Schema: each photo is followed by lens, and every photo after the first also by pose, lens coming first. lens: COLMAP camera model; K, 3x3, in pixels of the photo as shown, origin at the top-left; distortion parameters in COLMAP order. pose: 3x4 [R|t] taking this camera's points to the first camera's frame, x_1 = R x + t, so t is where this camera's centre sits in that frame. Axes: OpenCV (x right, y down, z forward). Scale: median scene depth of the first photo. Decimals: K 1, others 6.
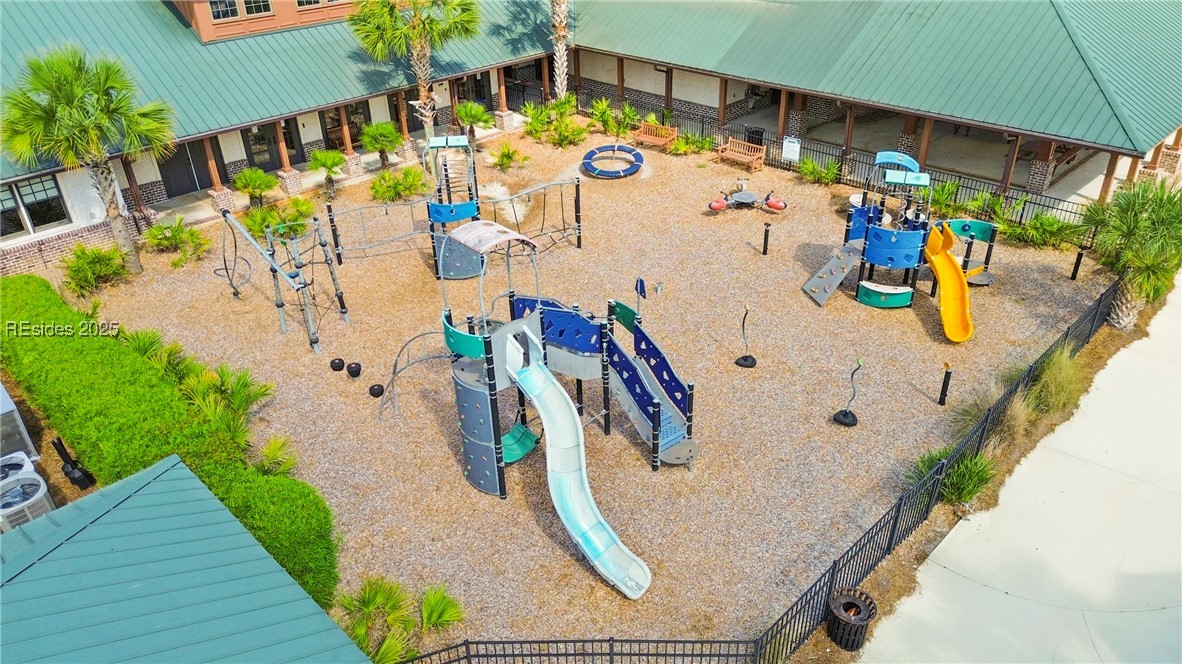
lens RADIAL K [[845.6, 0, 595.2], [0, 845.6, 336.7], [0, 0, 1]] dist [0.074852, -0.085746]
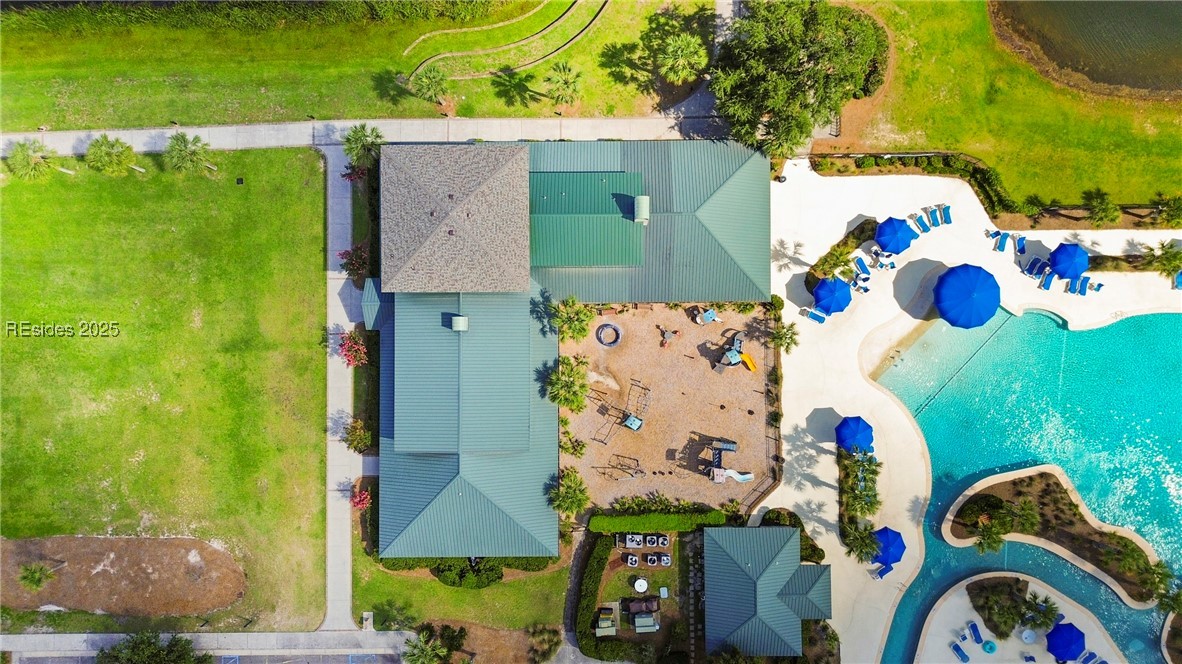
lens RADIAL K [[845.6, 0, 595.2], [0, 845.6, 336.7], [0, 0, 1]] dist [0.074852, -0.085746]
pose [[0.699243, -0.714526, 0.022641, -0.097601], [0.370863, 0.389642, 0.842994, -3.318856], [-0.611163, -0.581061, 0.537446, -0.587737]]
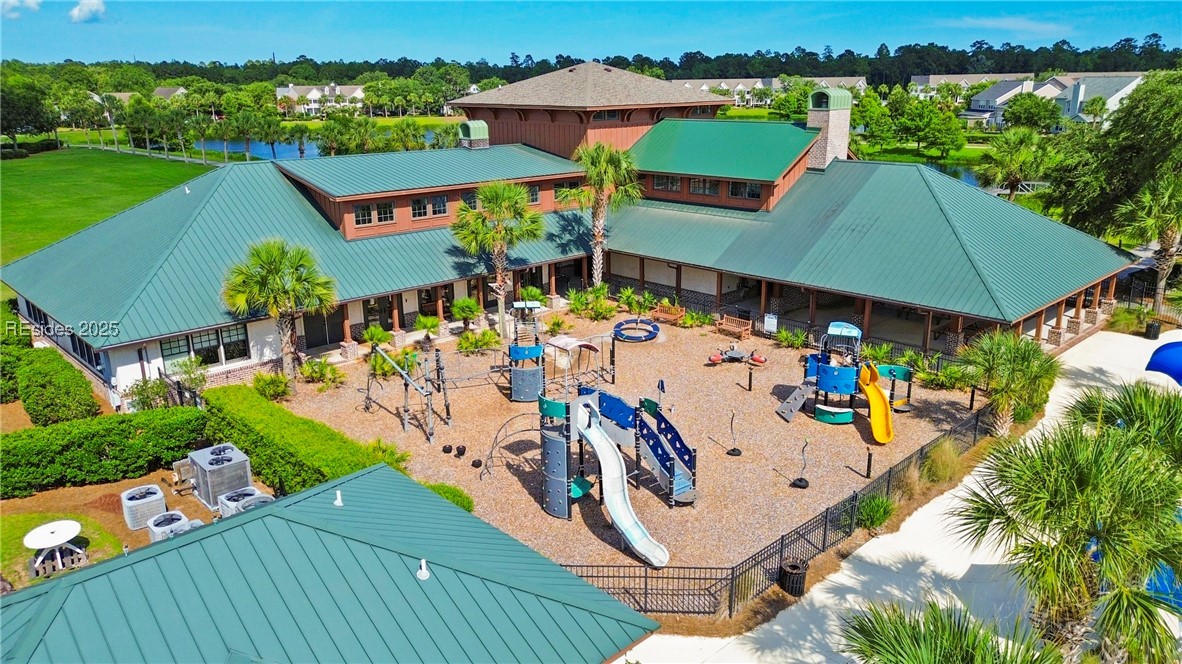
lens RADIAL K [[845.6, 0, 595.2], [0, 845.6, 336.7], [0, 0, 1]] dist [0.074852, -0.085746]
pose [[0.999717, 0.019606, -0.013453, -0.032722], [-0.022270, 0.970314, -0.240819, 0.155892], [0.008332, 0.241051, 0.970477, -0.354704]]
